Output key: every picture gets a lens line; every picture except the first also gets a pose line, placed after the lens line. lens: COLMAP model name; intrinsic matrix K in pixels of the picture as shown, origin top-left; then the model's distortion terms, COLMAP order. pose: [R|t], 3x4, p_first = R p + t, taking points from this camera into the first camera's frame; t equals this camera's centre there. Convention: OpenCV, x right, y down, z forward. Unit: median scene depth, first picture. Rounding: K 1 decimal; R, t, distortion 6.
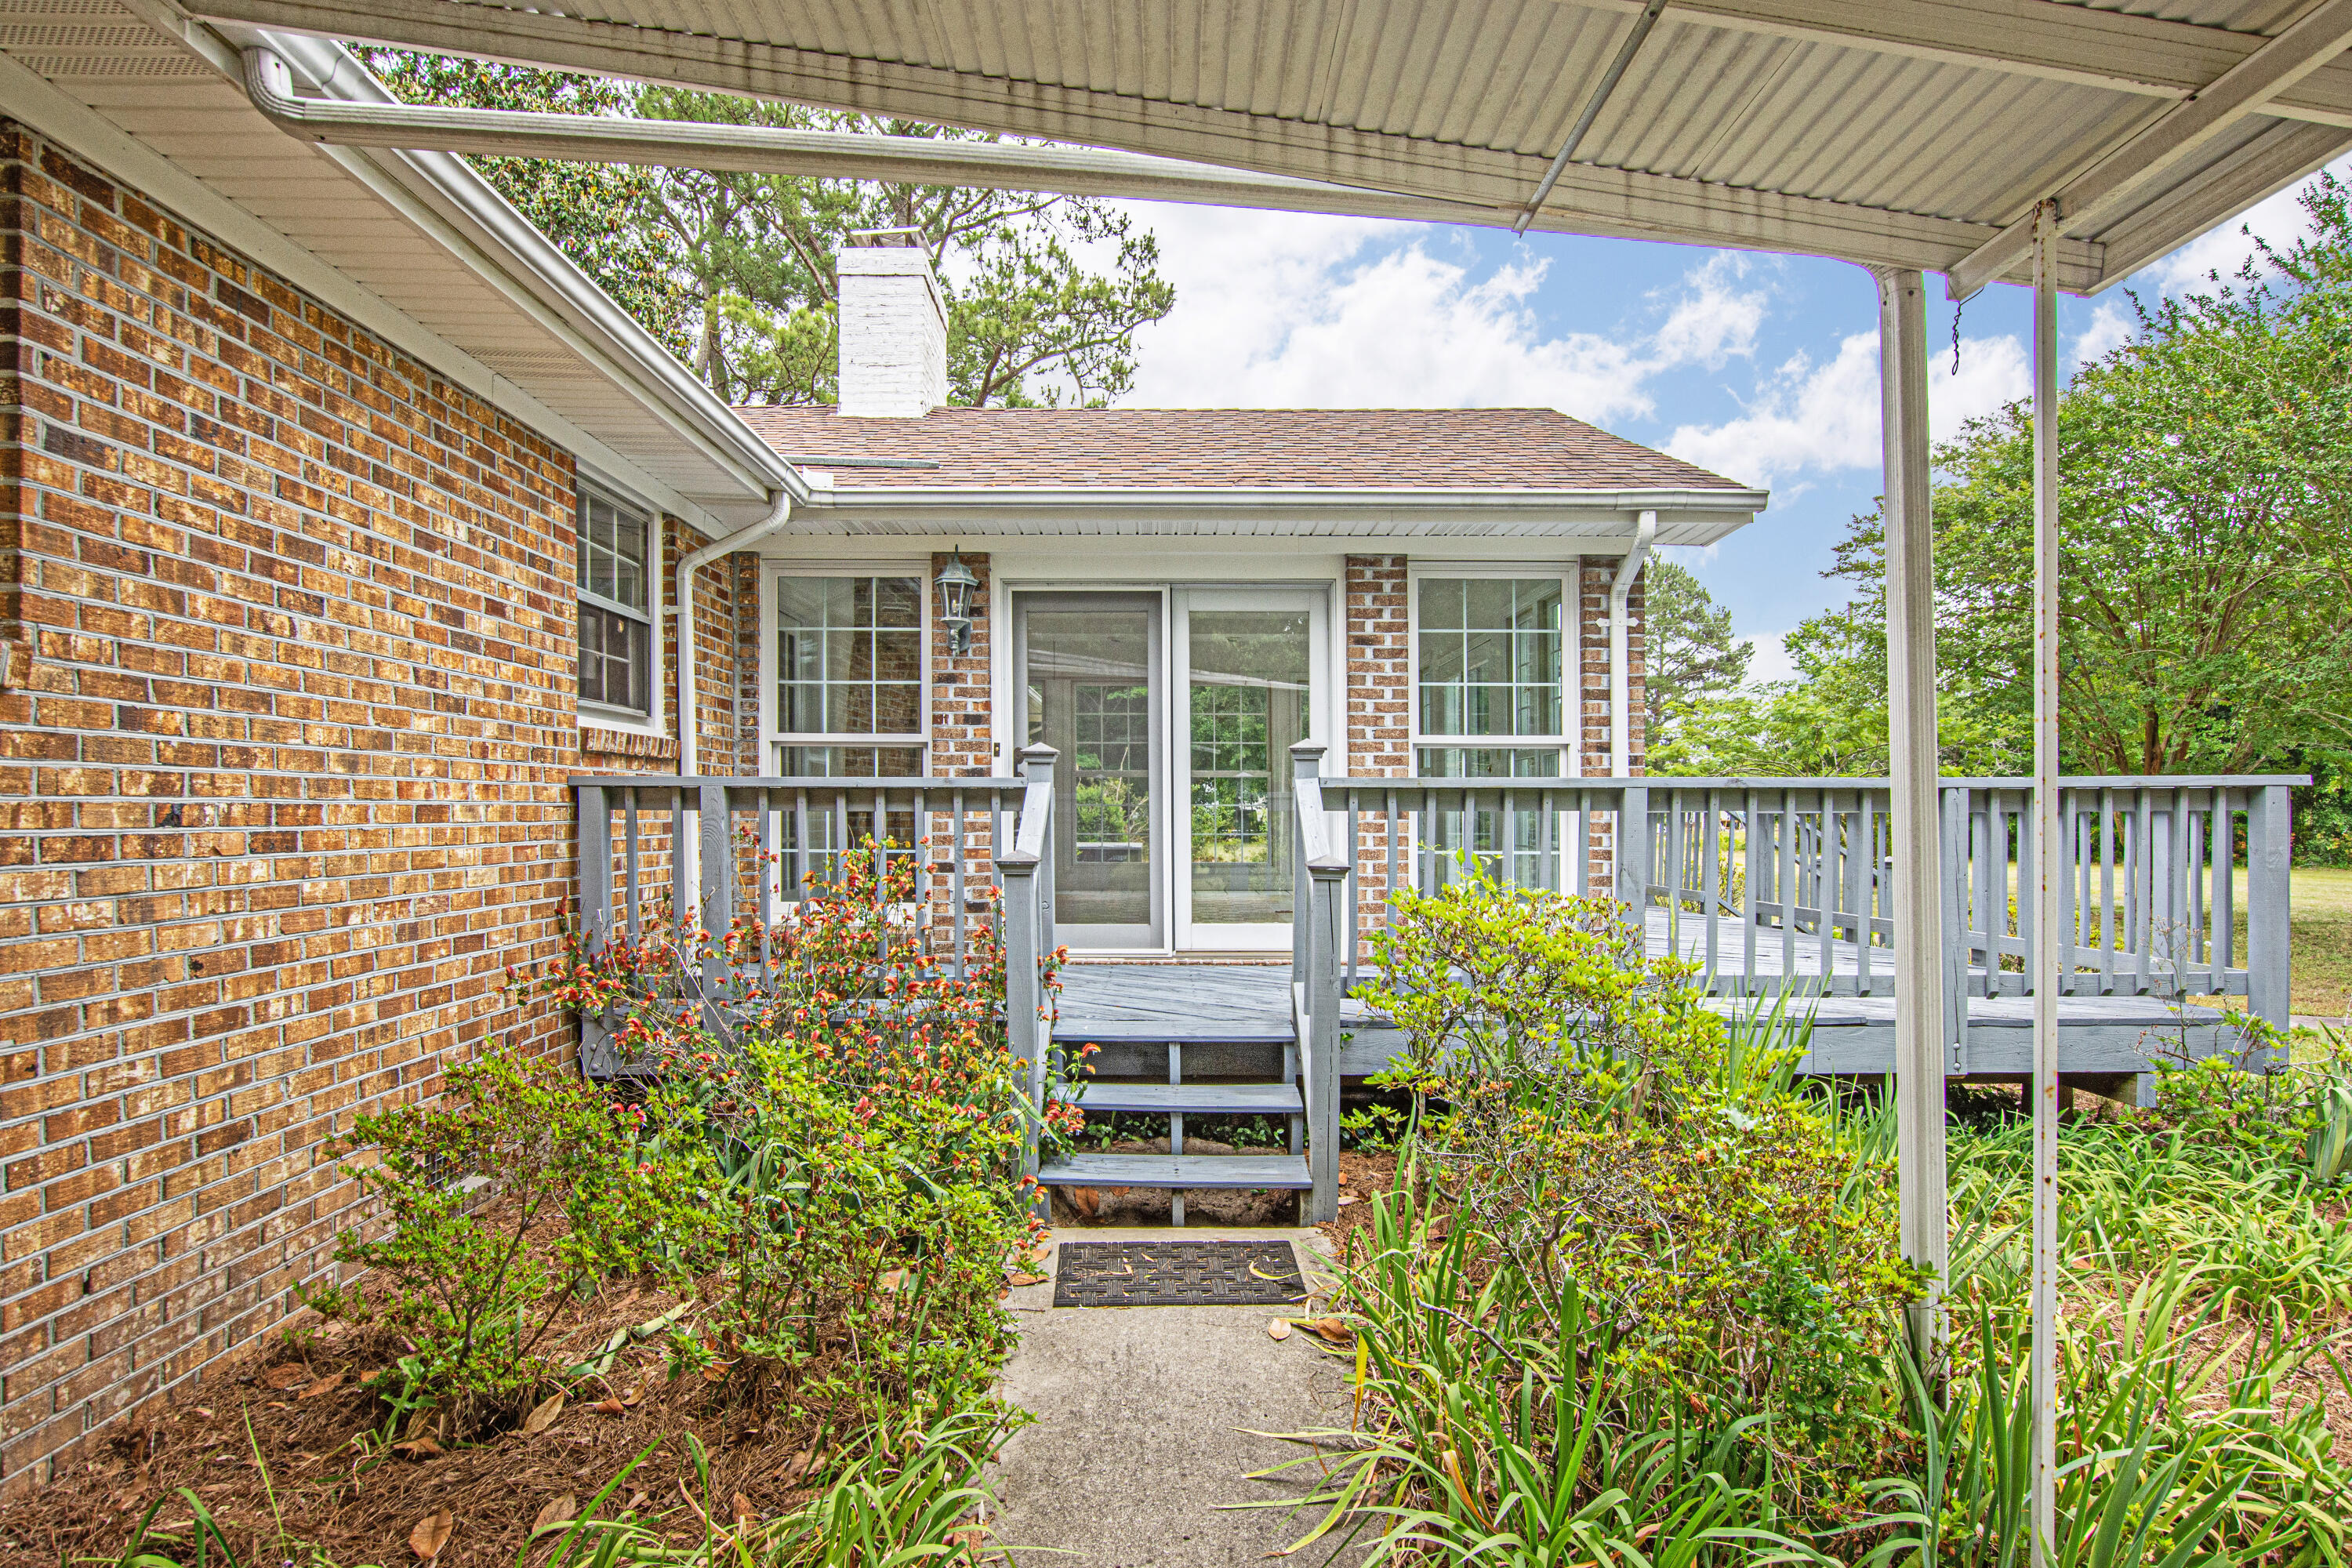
lens RADIAL K [[1279.7, 0, 1176.0], [0, 1279.7, 784.0], [0, 0, 1]] dist [-0.004433, -0.000317]
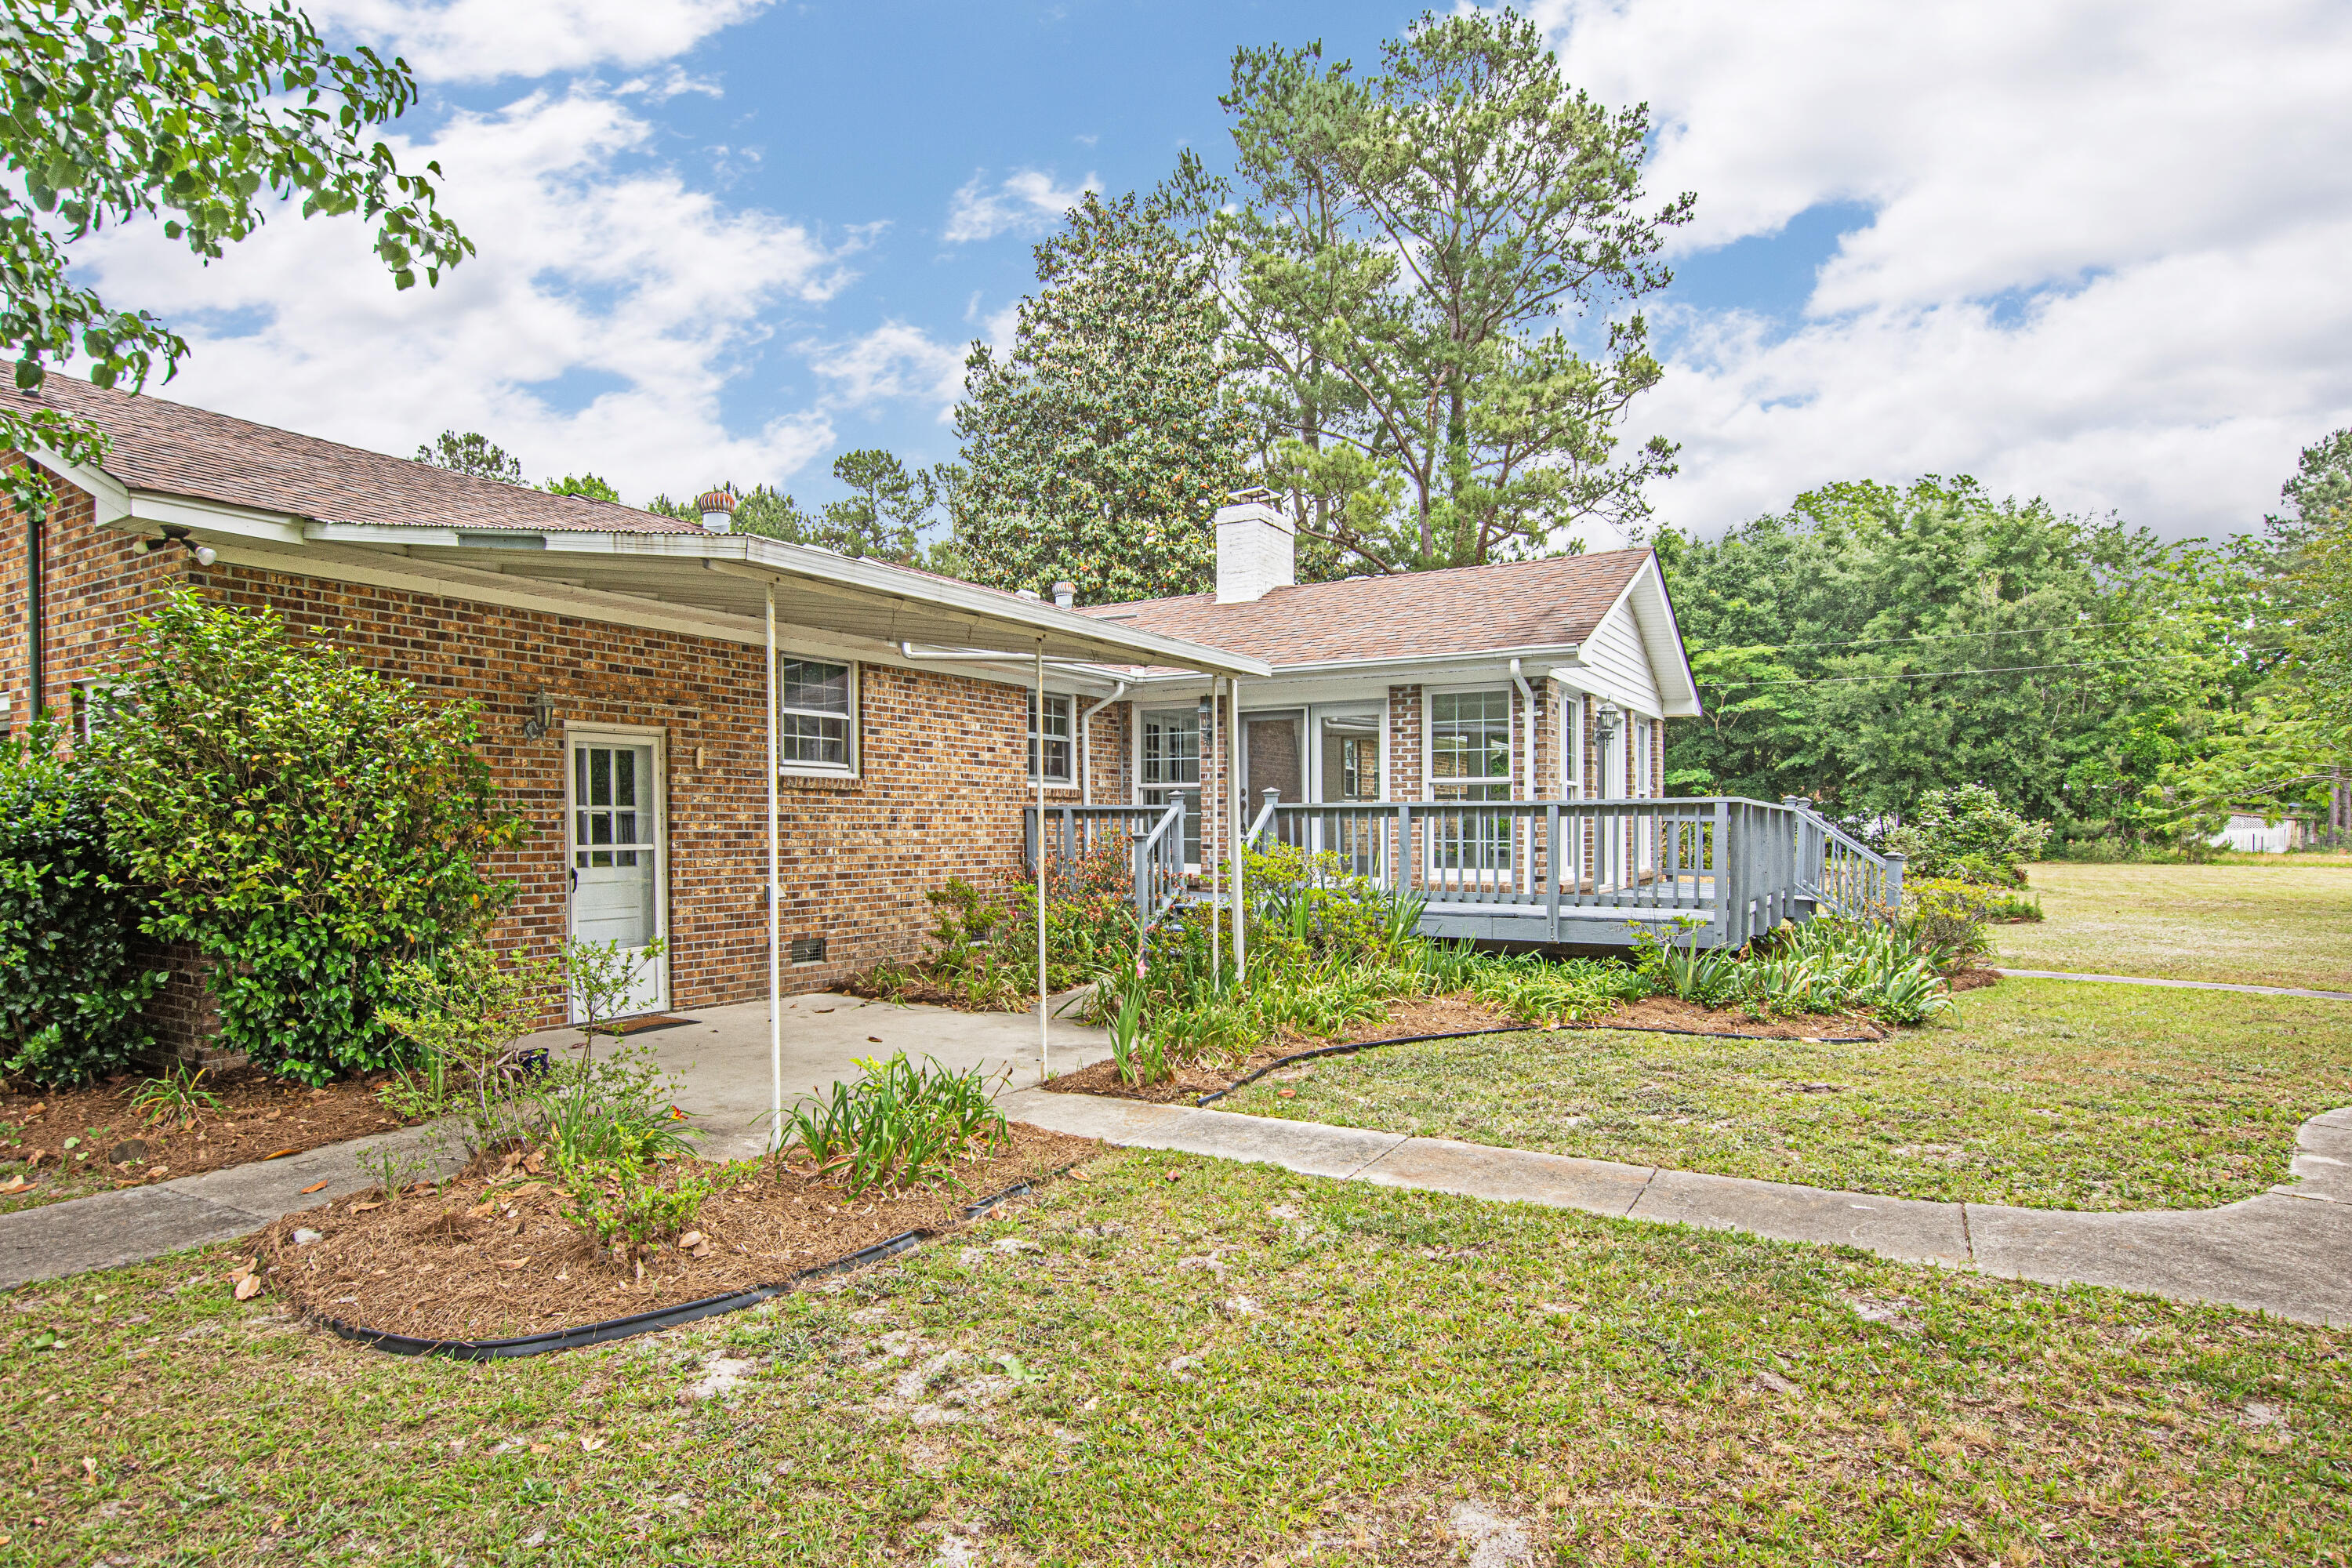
lens RADIAL K [[1279.7, 0, 1176.0], [0, 1279.7, 784.0], [0, 0, 1]] dist [-0.004433, -0.000317]
pose [[0.867761, -0.018404, -0.496641, 0.937909], [0.012551, 0.999807, -0.015120, -0.006356], [0.496823, 0.006887, 0.867825, -0.969954]]
